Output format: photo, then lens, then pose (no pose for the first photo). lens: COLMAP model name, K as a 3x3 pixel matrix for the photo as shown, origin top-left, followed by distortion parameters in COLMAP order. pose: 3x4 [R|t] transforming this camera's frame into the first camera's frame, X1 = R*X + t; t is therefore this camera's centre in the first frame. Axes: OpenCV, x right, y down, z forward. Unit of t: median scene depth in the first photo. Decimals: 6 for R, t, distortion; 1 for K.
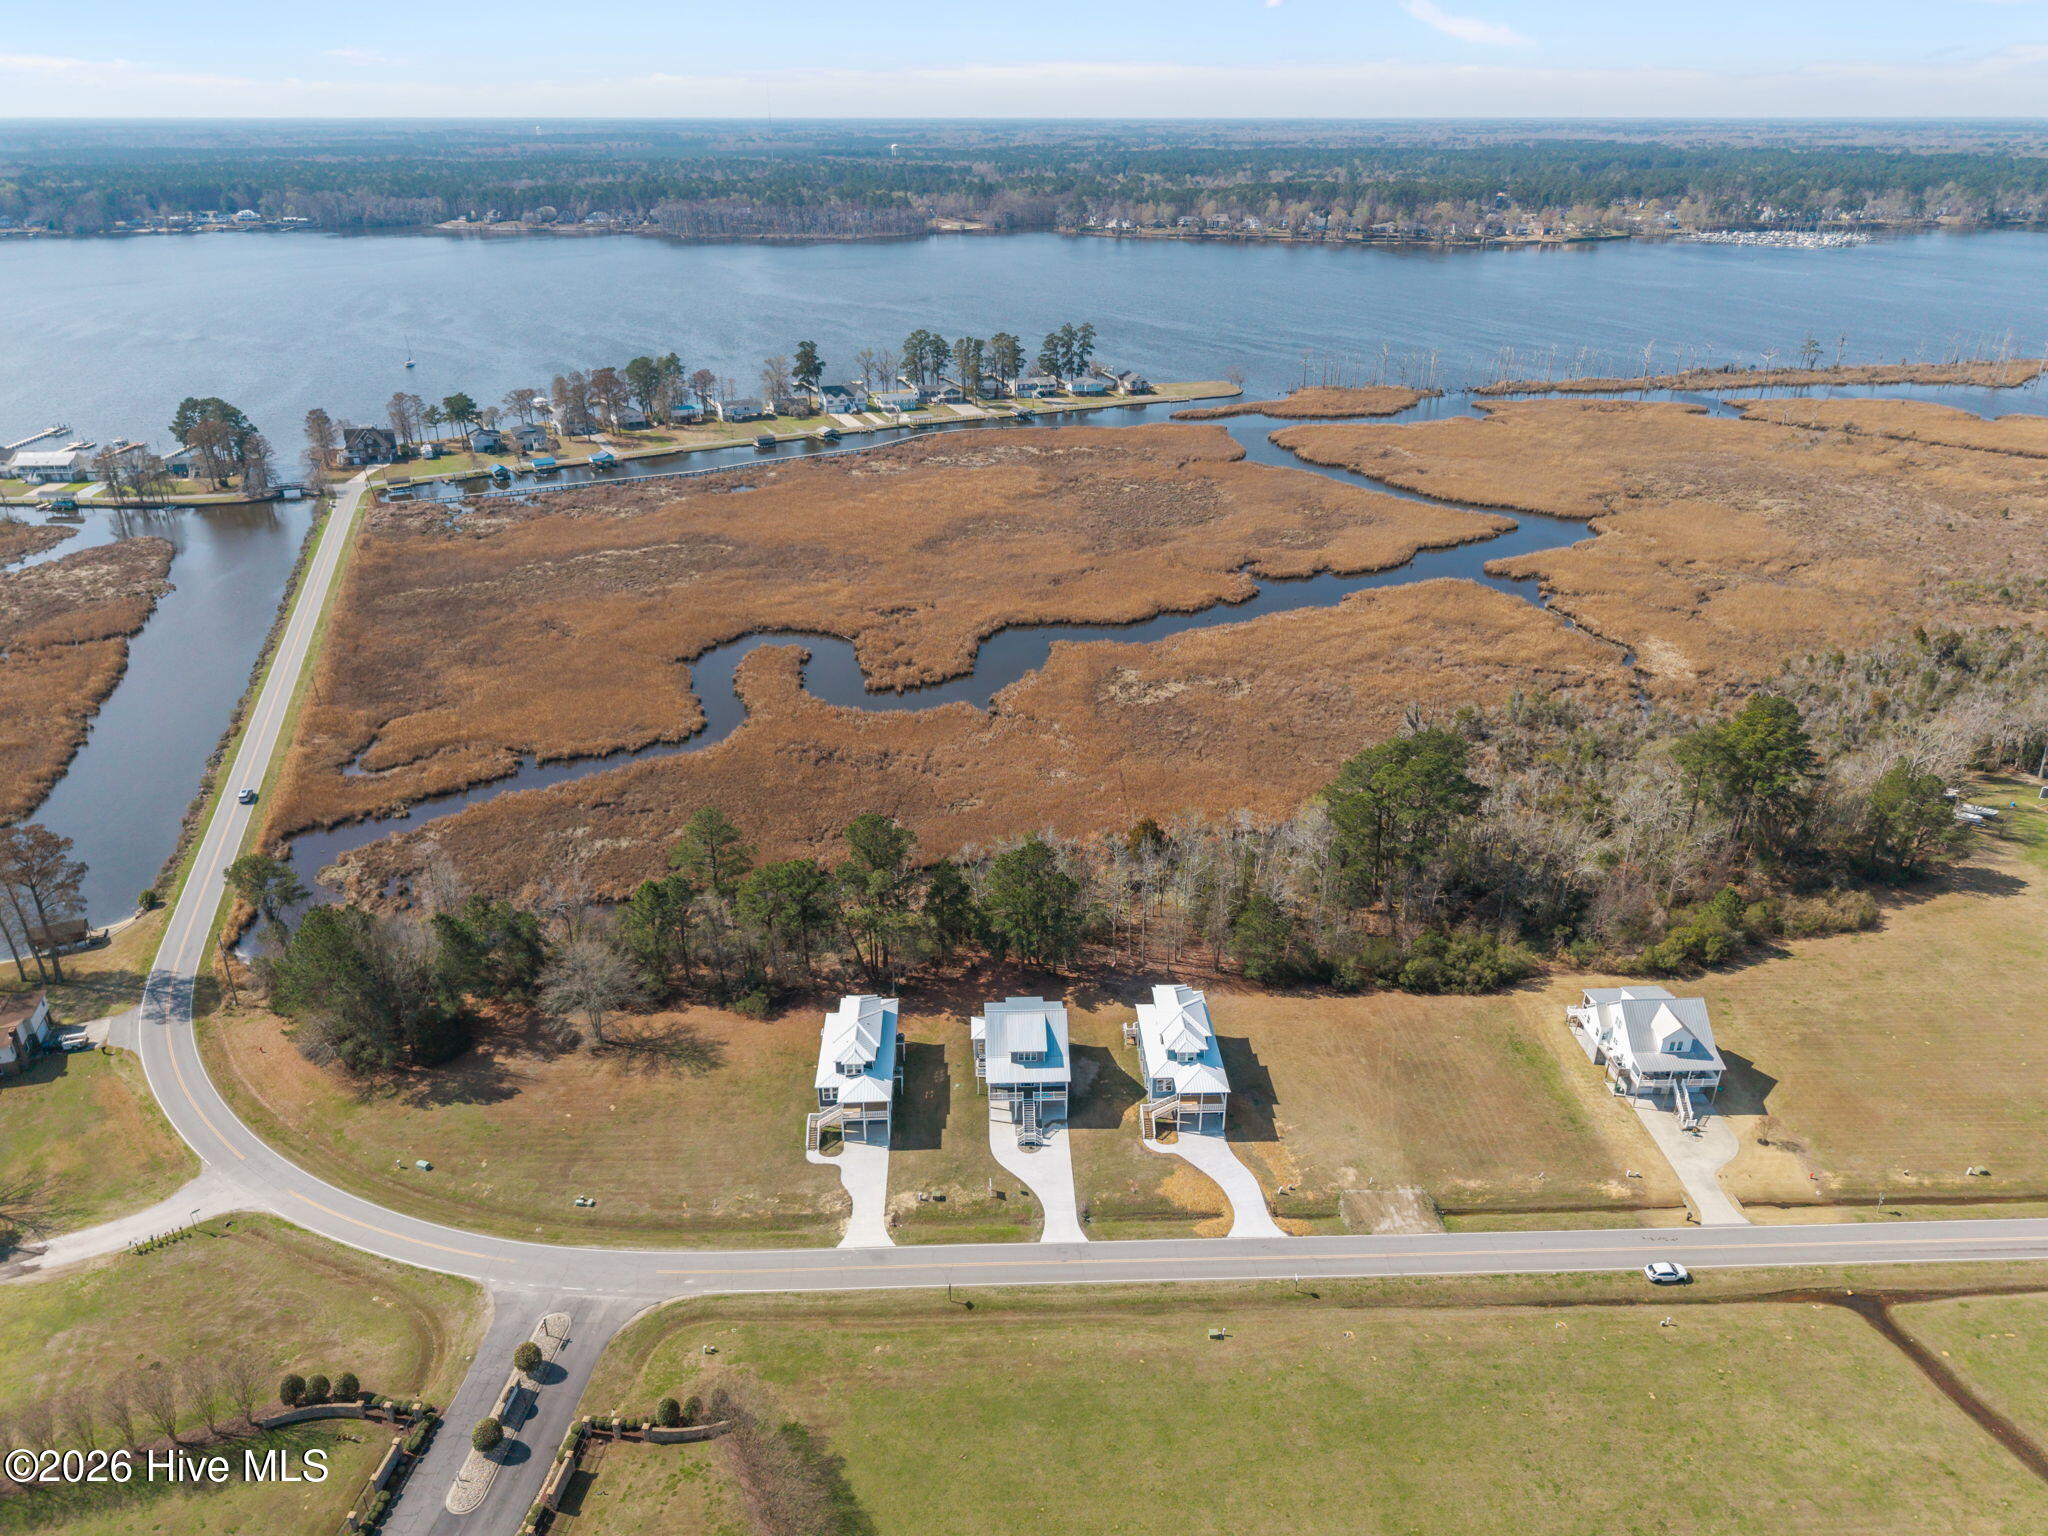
lens RADIAL K [[1371.6, 0, 1024.0], [0, 1371.6, 768.0], [0, 0, 1]] dist [0.008477, -0.004188]
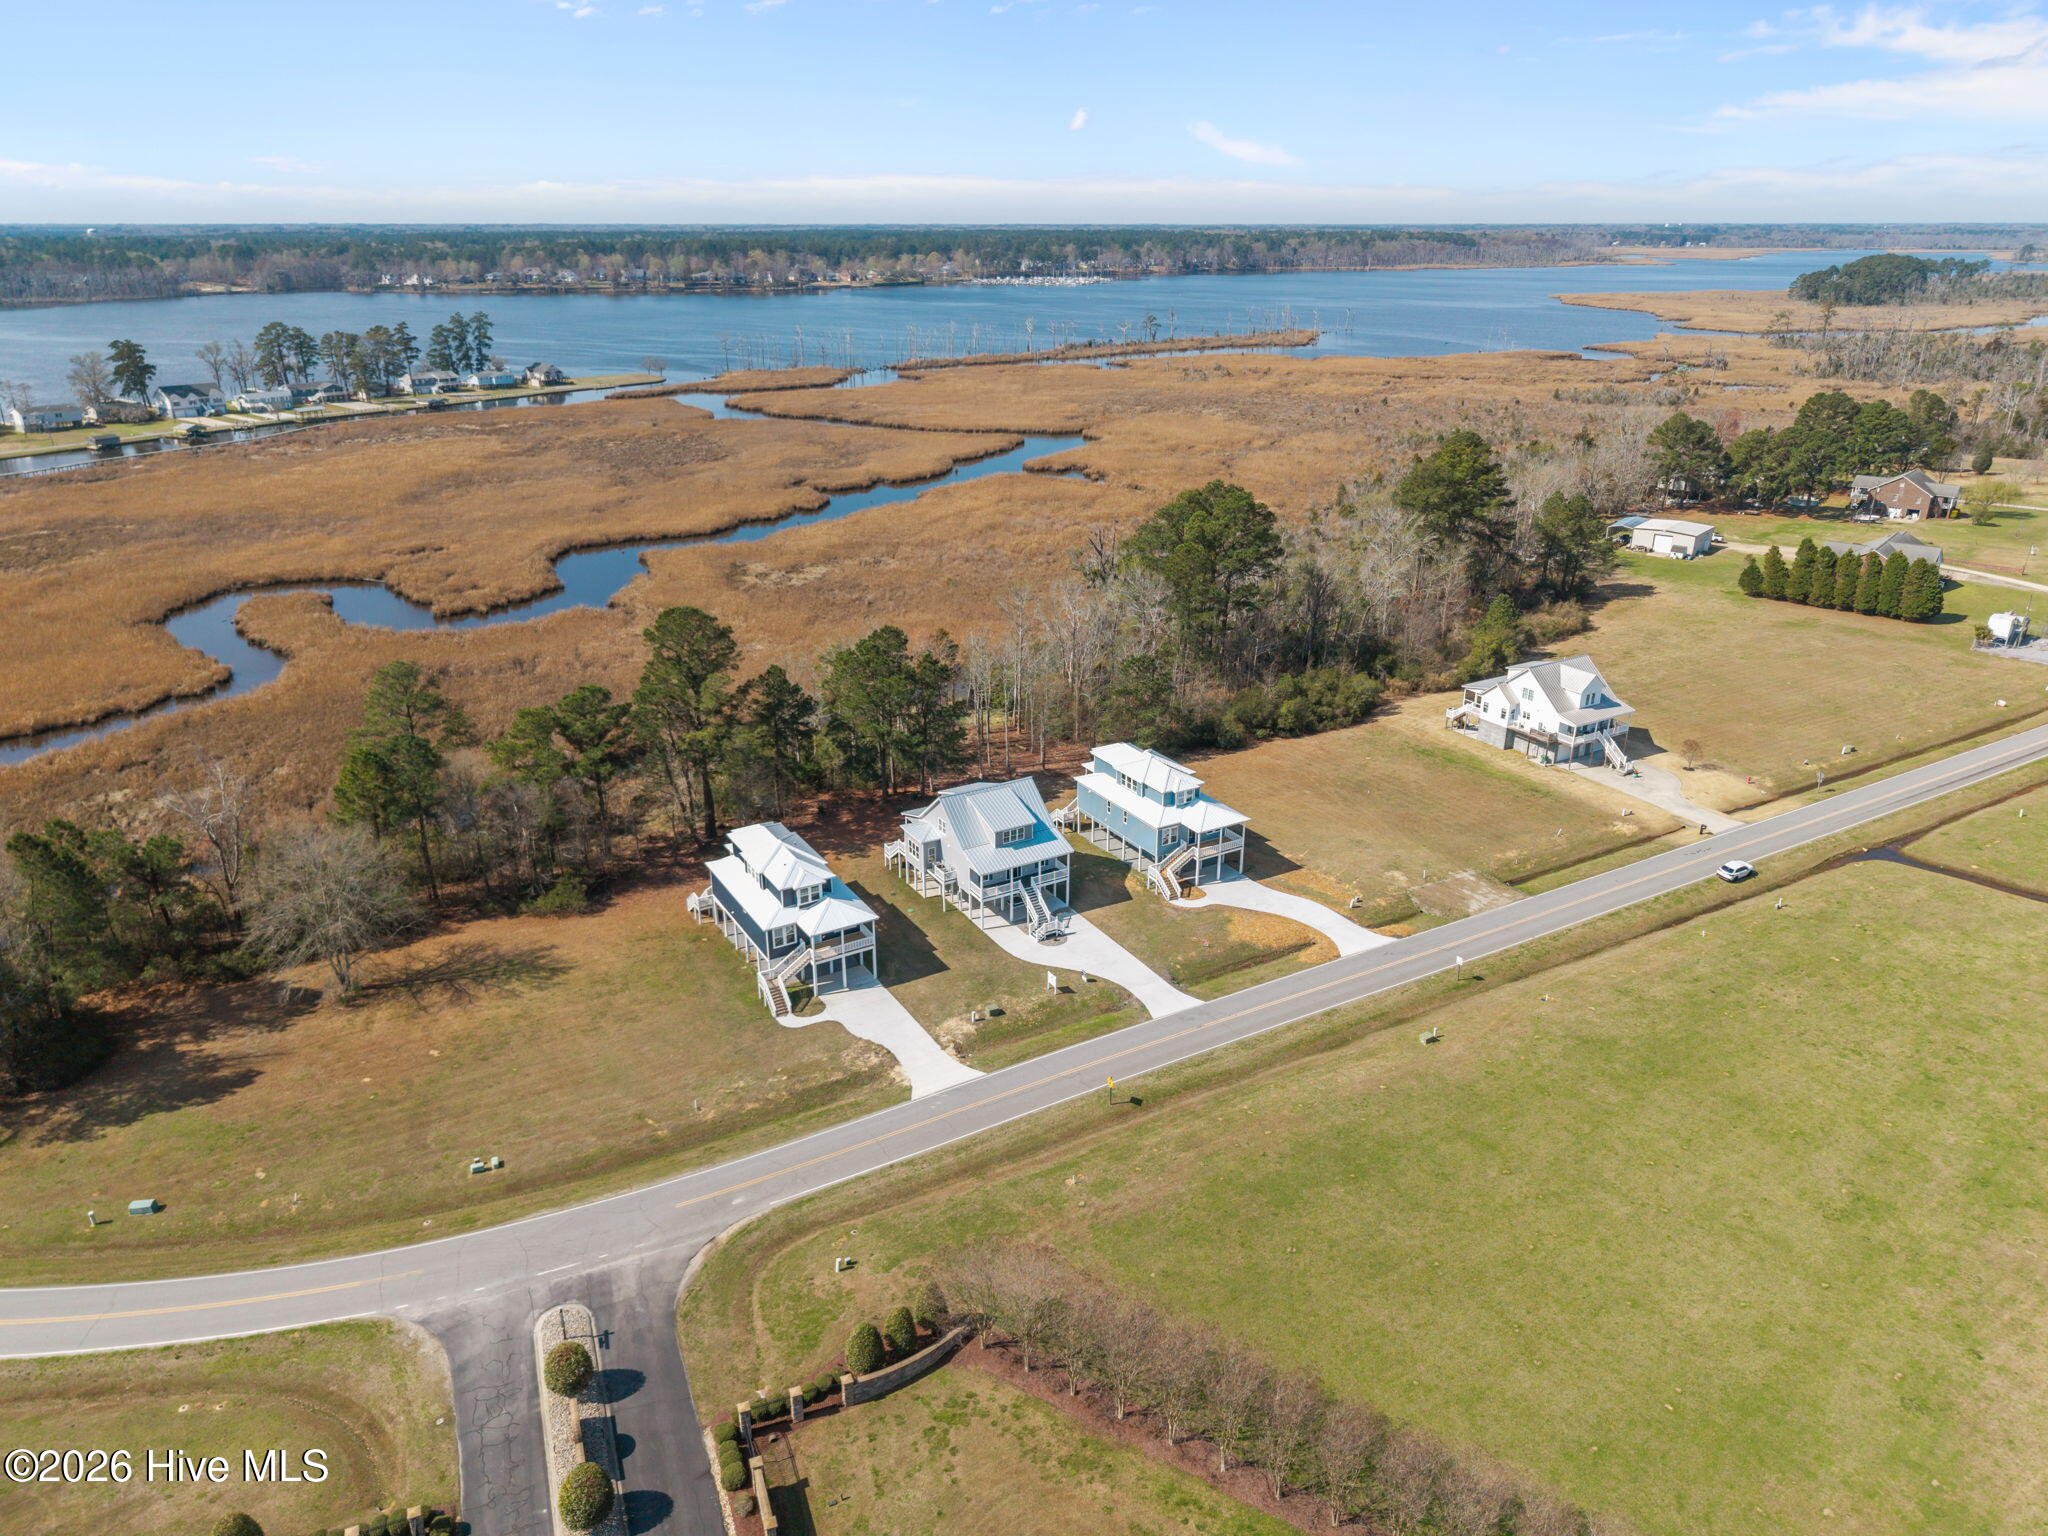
lens RADIAL K [[1352.1, 0, 1018.4], [0, 1352.1, 760.4], [0, 0, 1]] dist [0.025575, -0.029299]
pose [[0.884662, -0.172533, 0.433136, -0.277299], [0.196963, 0.980340, -0.011785, 0.156743], [-0.422587, 0.095737, 0.901252, 0.272002]]
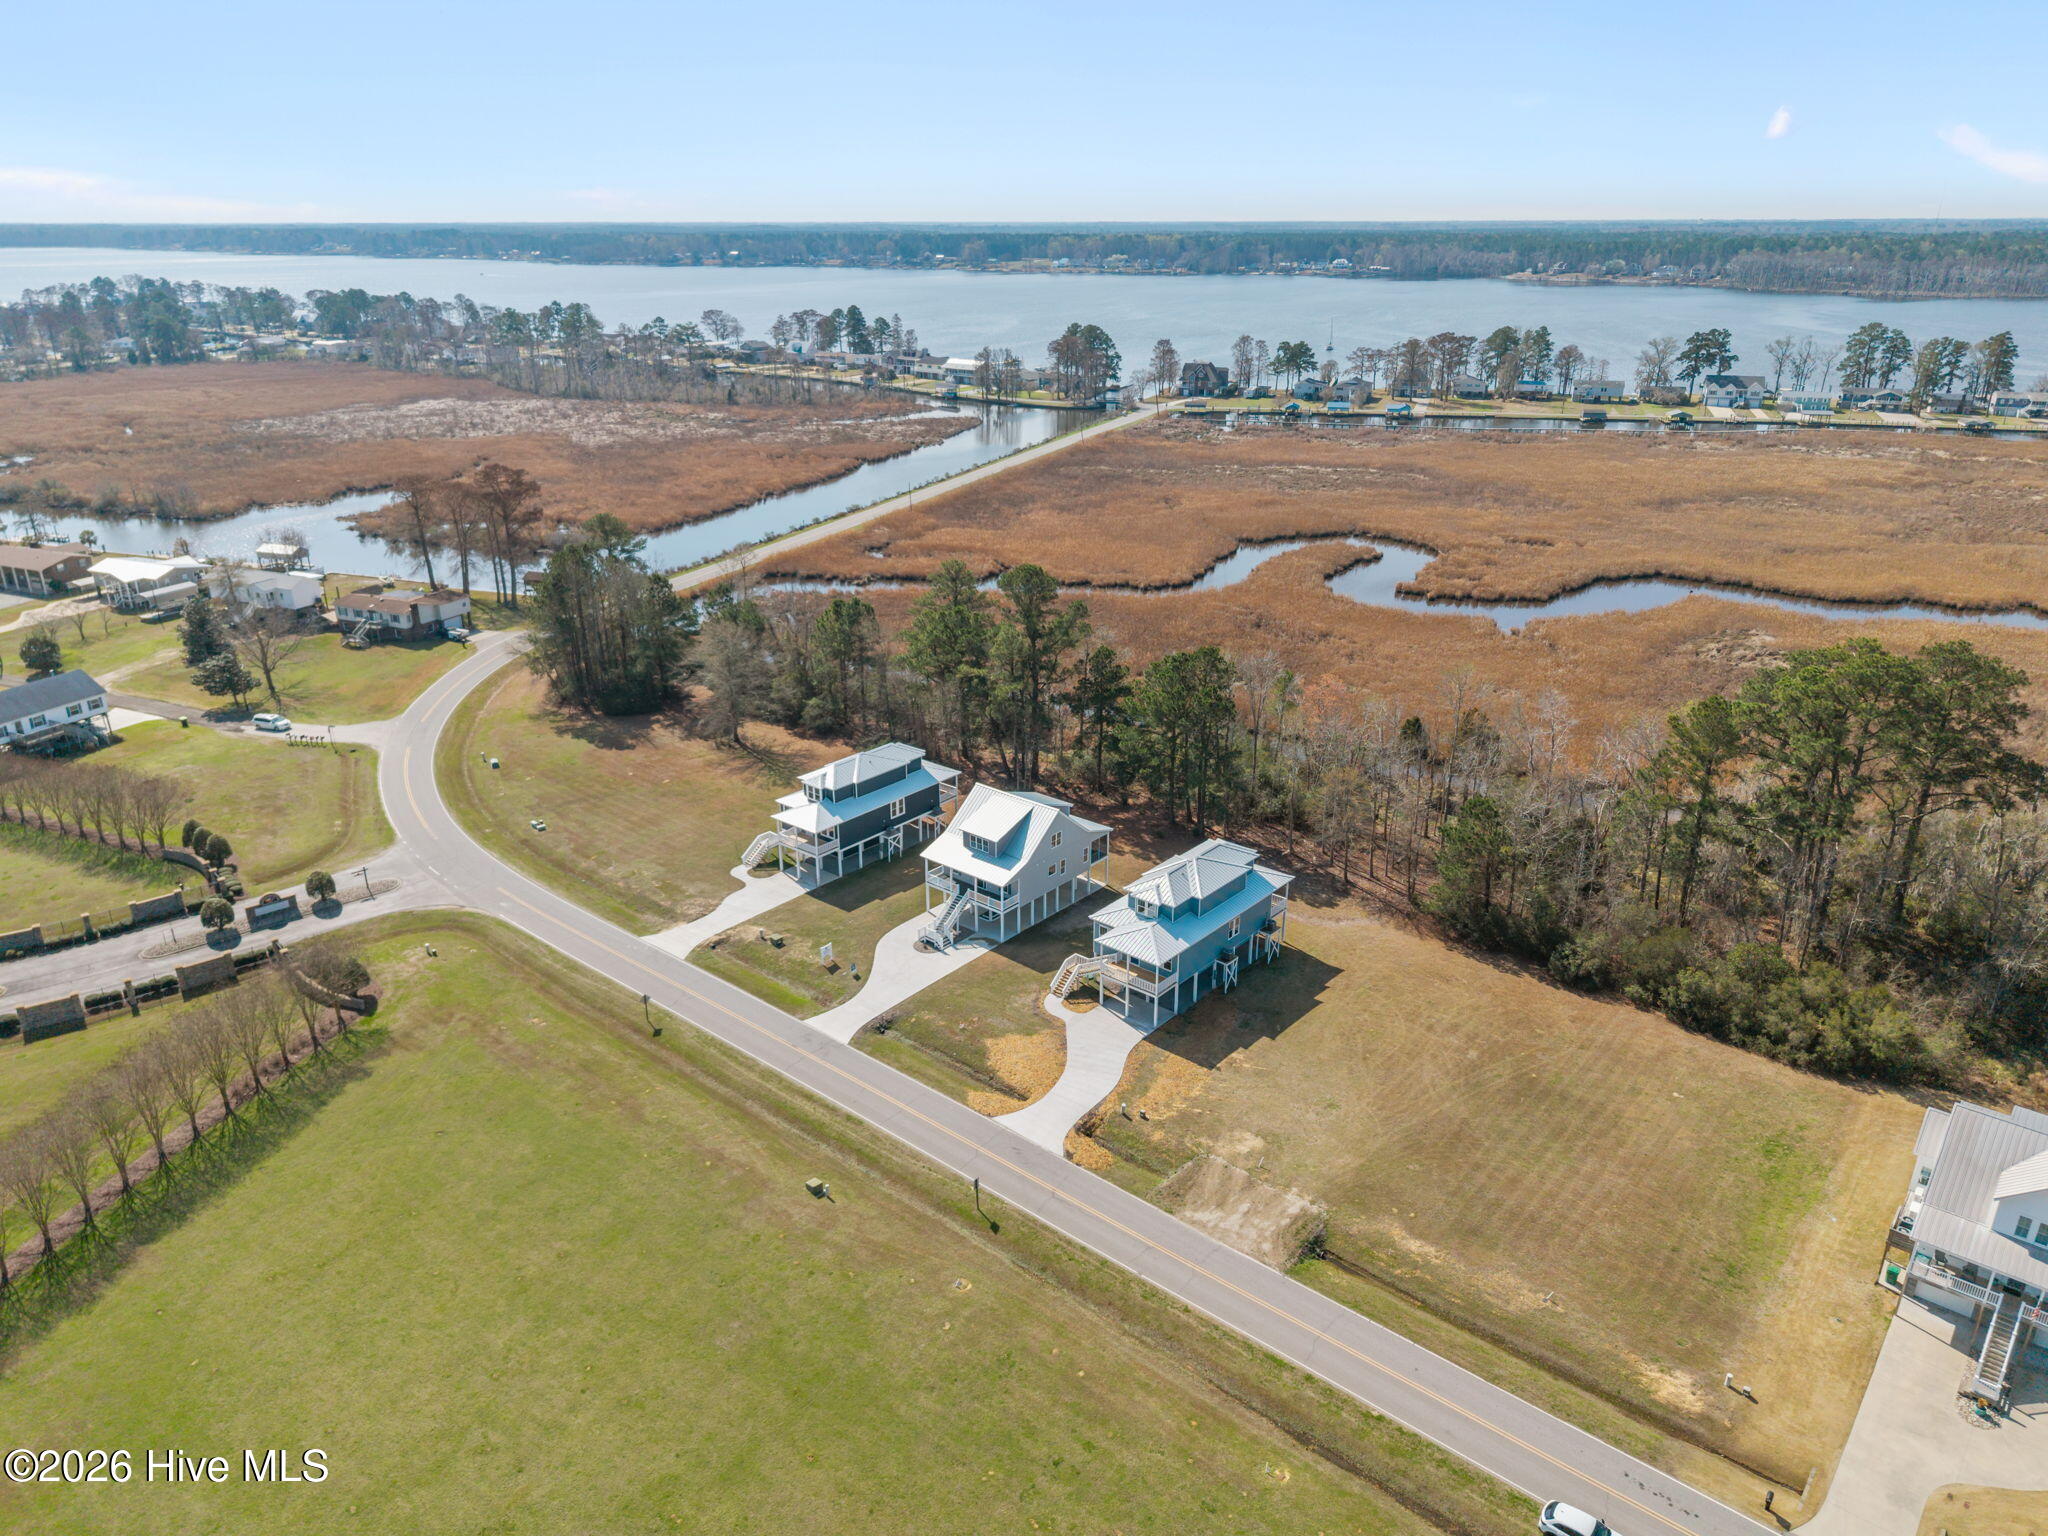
lens RADIAL K [[1371.6, 0, 1024.0], [0, 1371.6, 768.0], [0, 0, 1]] dist [0.008477, -0.004188]
pose [[0.742011, 0.246399, -0.623463, 0.420683], [-0.279783, 0.958960, 0.046008, 0.113206], [0.609213, 0.140296, 0.780498, 0.368404]]
